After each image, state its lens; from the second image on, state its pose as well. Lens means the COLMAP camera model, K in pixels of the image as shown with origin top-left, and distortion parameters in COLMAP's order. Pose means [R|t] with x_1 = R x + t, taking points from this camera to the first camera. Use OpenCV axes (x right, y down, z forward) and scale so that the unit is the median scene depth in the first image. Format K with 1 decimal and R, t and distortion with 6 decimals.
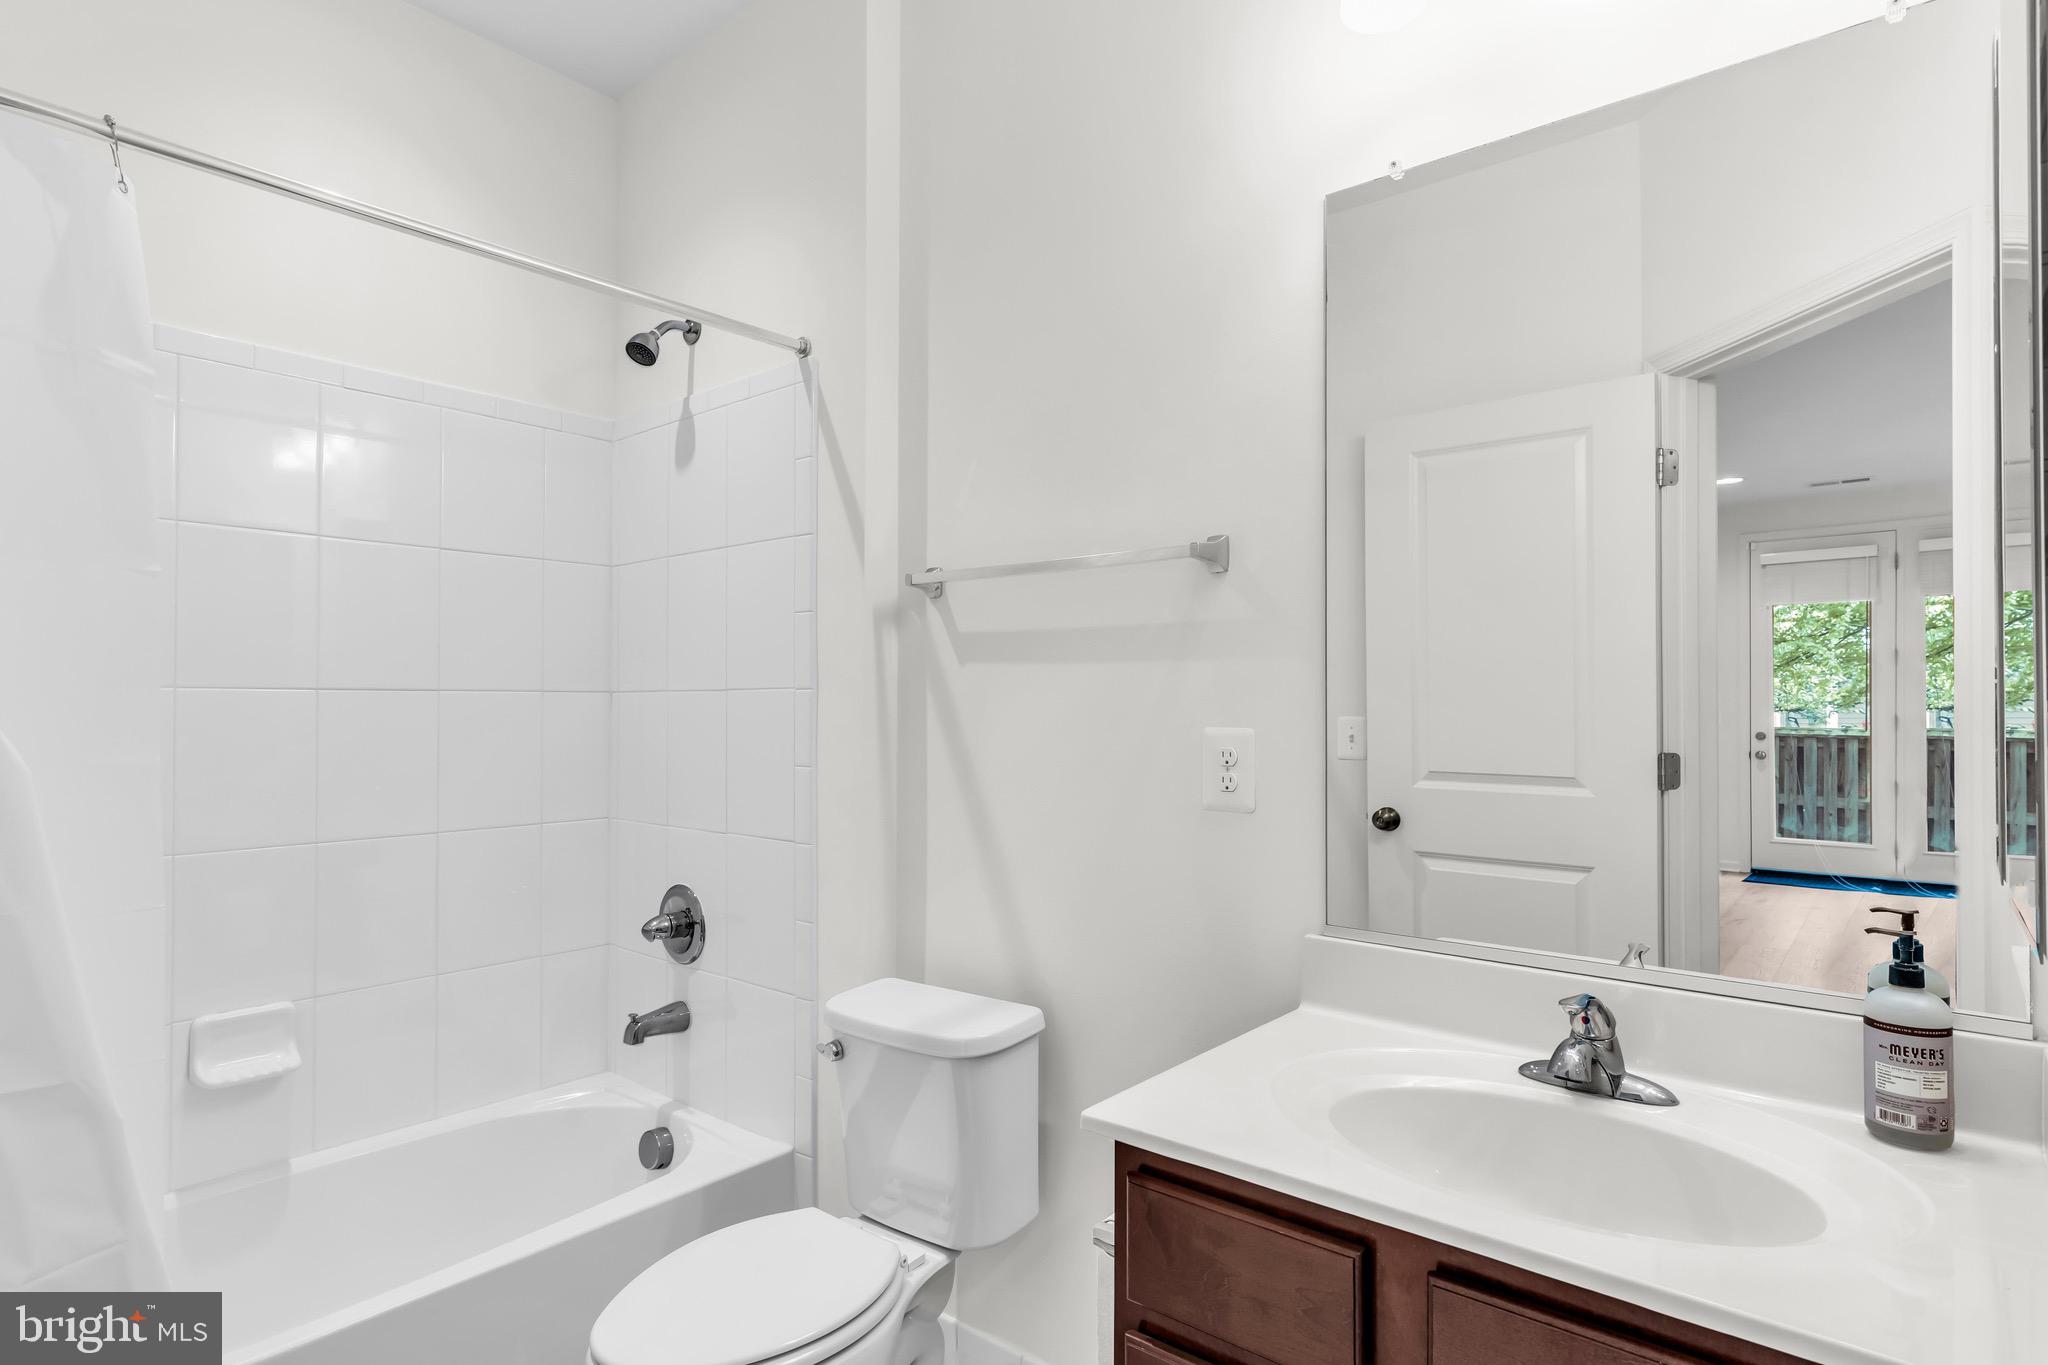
lens RADIAL K [[1072.2, 0, 1008.3], [0, 1072.2, 687.1], [0, 0, 1]] dist [-0.003812, 0.001908]
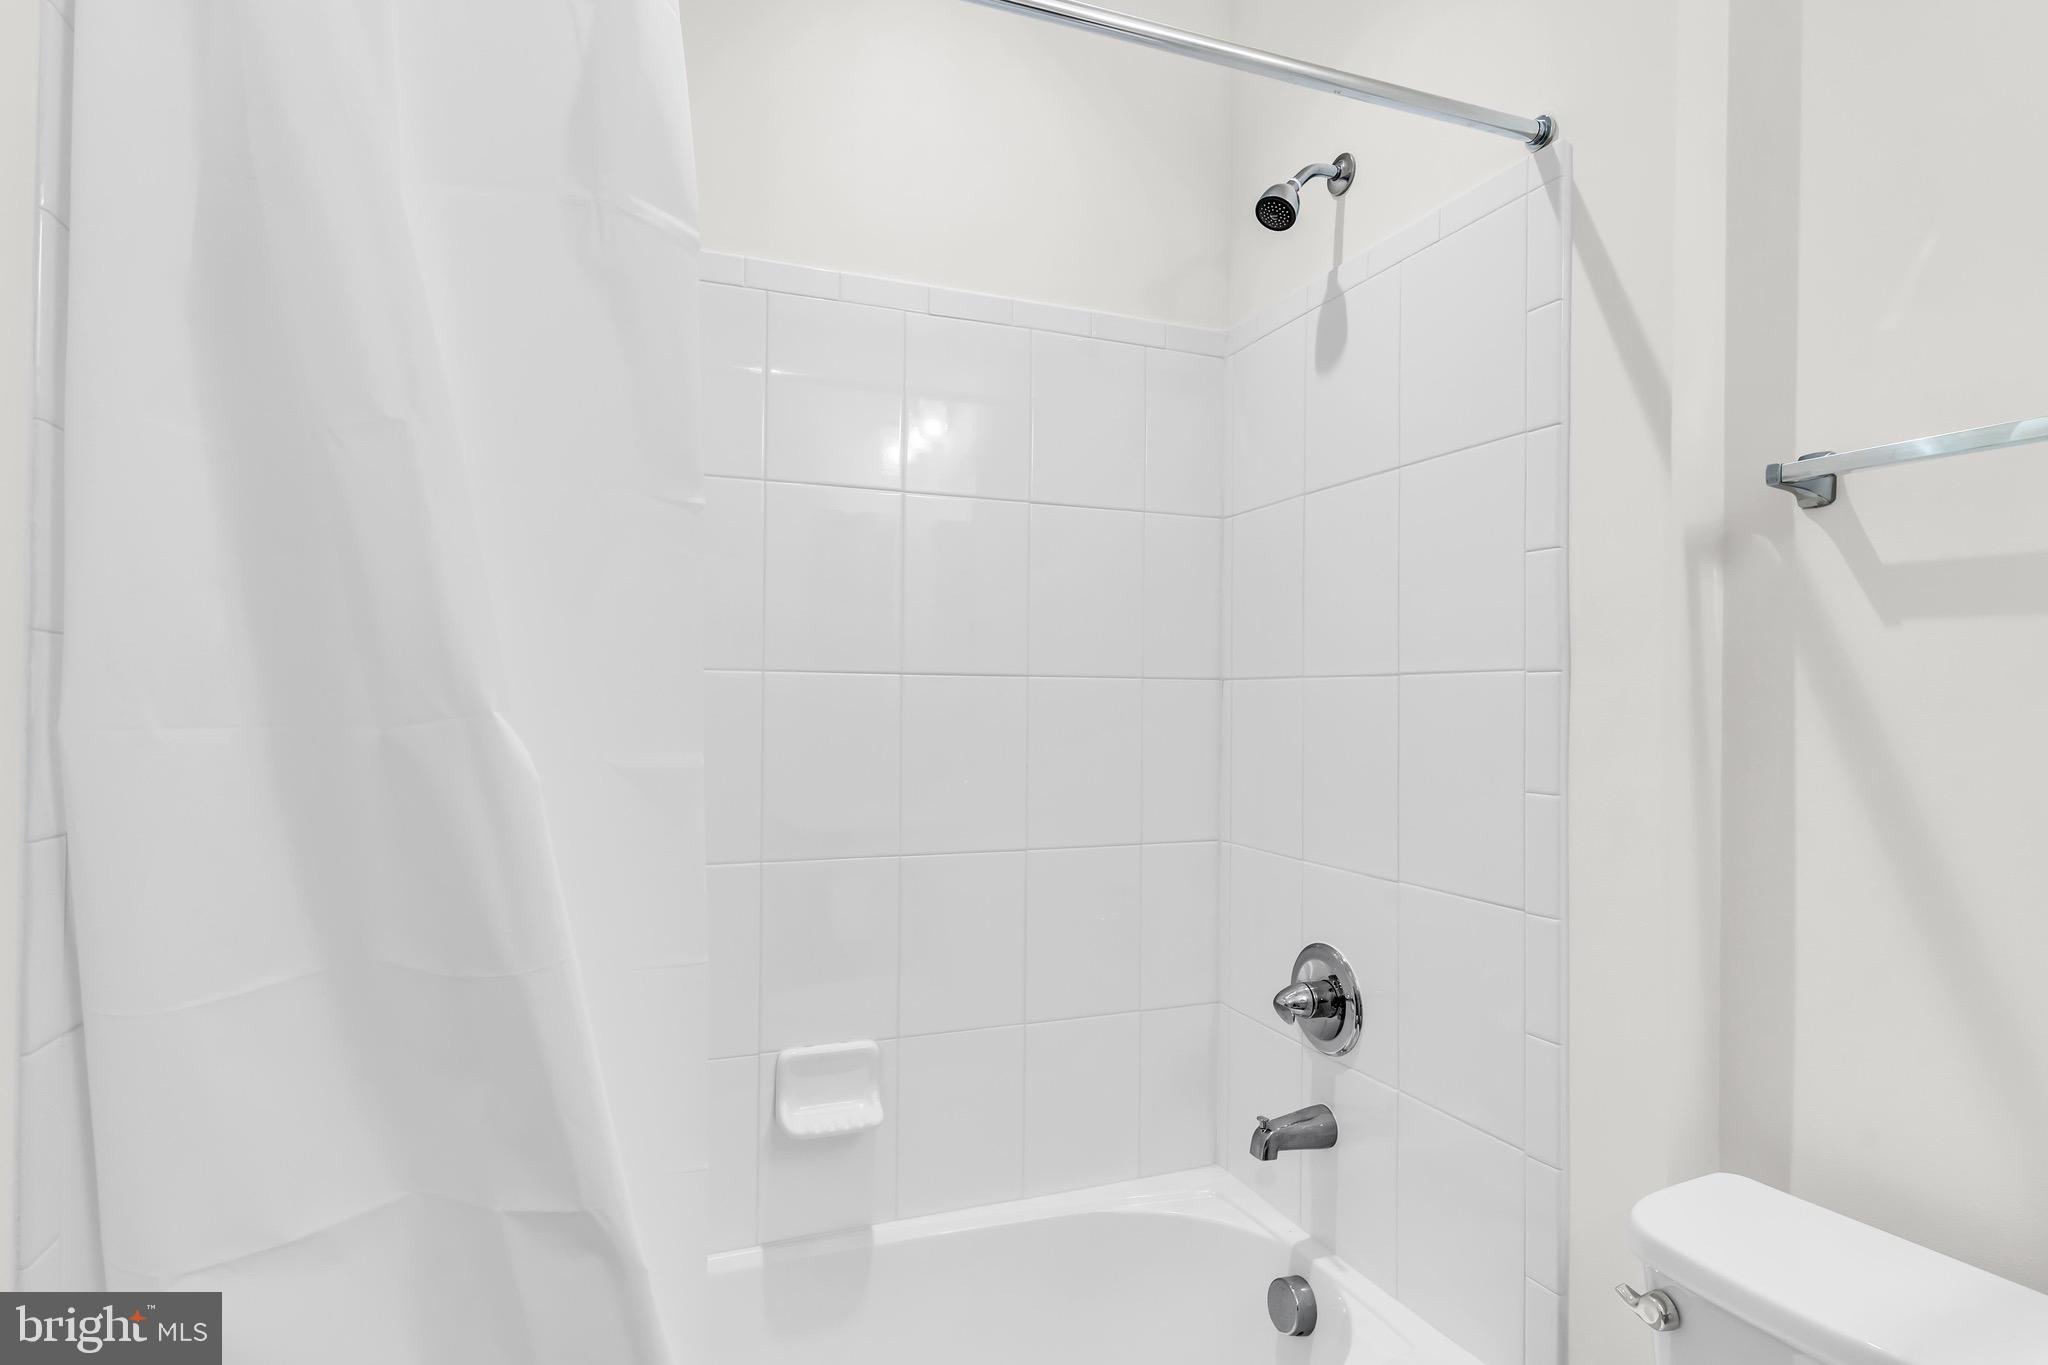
lens RADIAL K [[1072.2, 0, 1008.3], [0, 1072.2, 687.1], [0, 0, 1]] dist [-0.003812, 0.001908]
pose [[0.880090, 0.003391, -0.474795, -0.157218], [-0.001973, 0.999992, 0.003485, 0.008983], [0.474803, -0.002130, 0.880090, 0.274273]]
